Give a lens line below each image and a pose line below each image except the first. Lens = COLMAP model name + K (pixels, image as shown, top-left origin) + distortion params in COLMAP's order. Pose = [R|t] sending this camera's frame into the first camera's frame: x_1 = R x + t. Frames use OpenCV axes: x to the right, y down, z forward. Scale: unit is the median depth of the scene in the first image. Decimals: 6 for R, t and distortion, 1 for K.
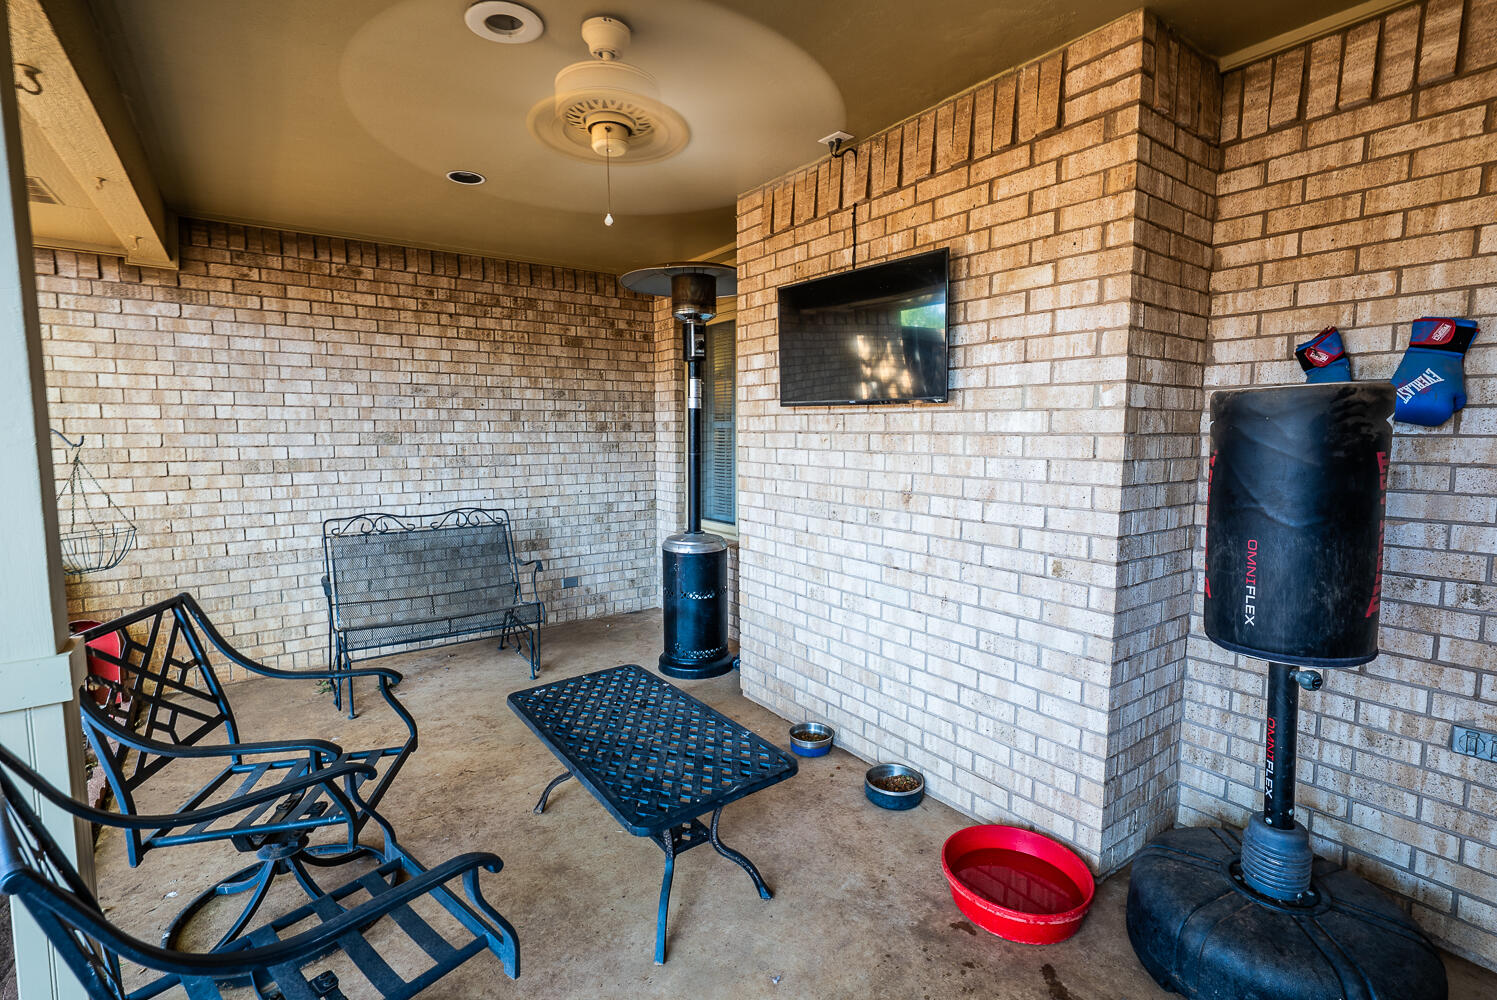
lens RADIAL K [[678.7, 0, 753.7], [0, 678.7, 501.4], [0, 0, 1]] dist [0.002348, -0.000014]
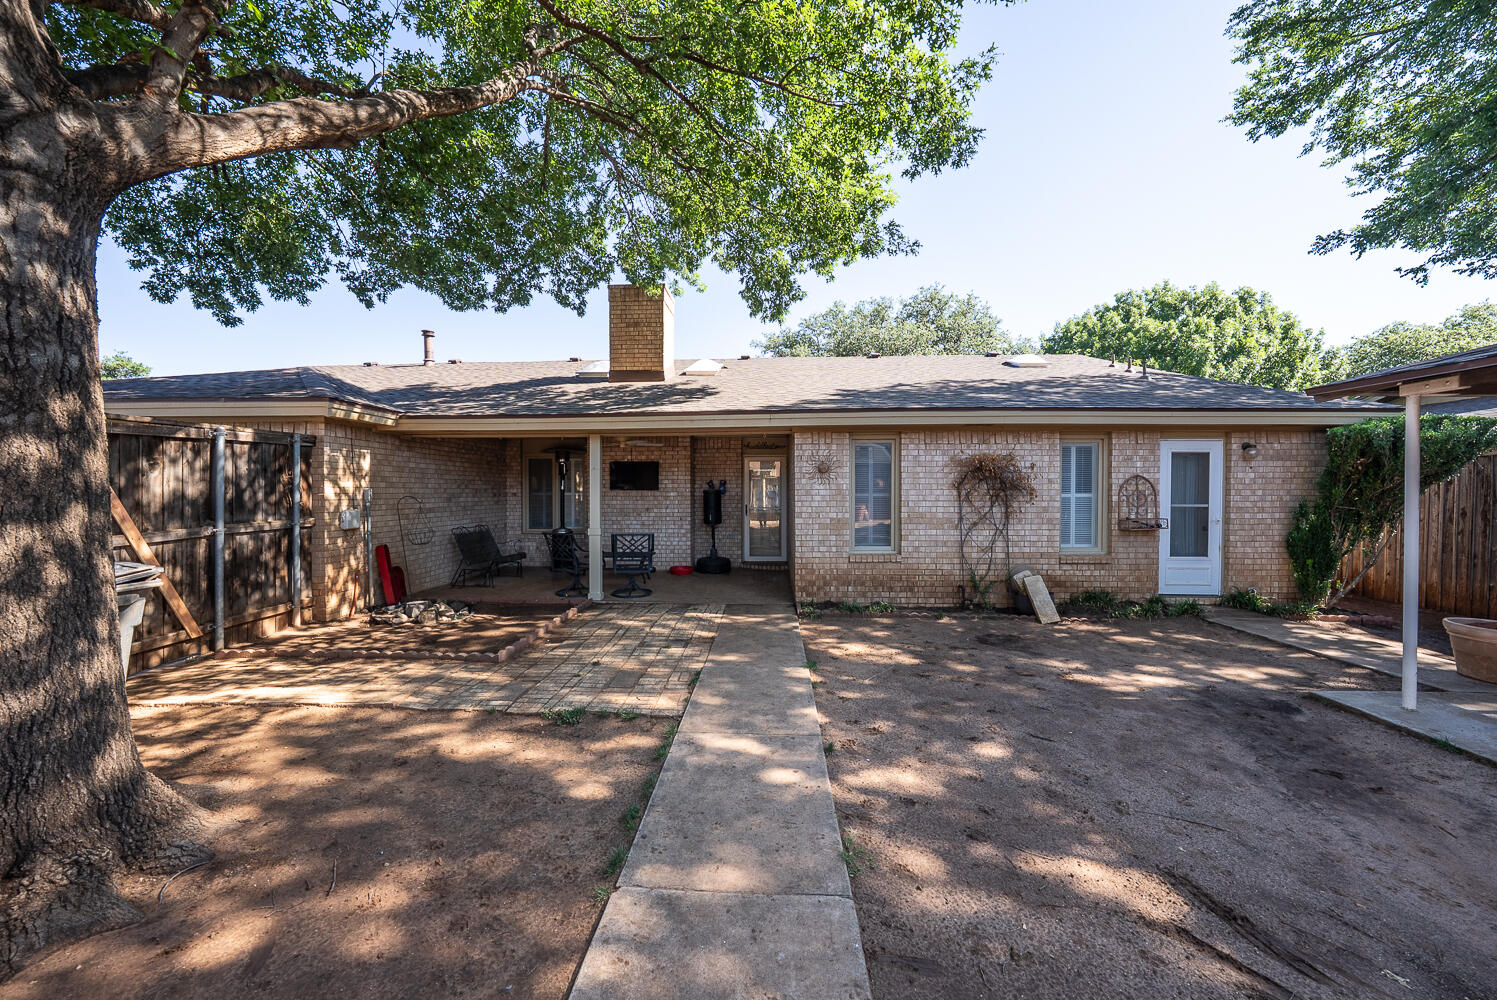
lens RADIAL K [[520.0, 0, 748.2], [0, 520.0, 497.7], [0, 0, 1]] dist [-0.022205, 0.003296]
pose [[0.612217, -0.011032, 0.790613, -1.760236], [0.087796, 0.994668, -0.054106, 0.136223], [-0.785801, 0.102538, 0.609921, -1.417720]]
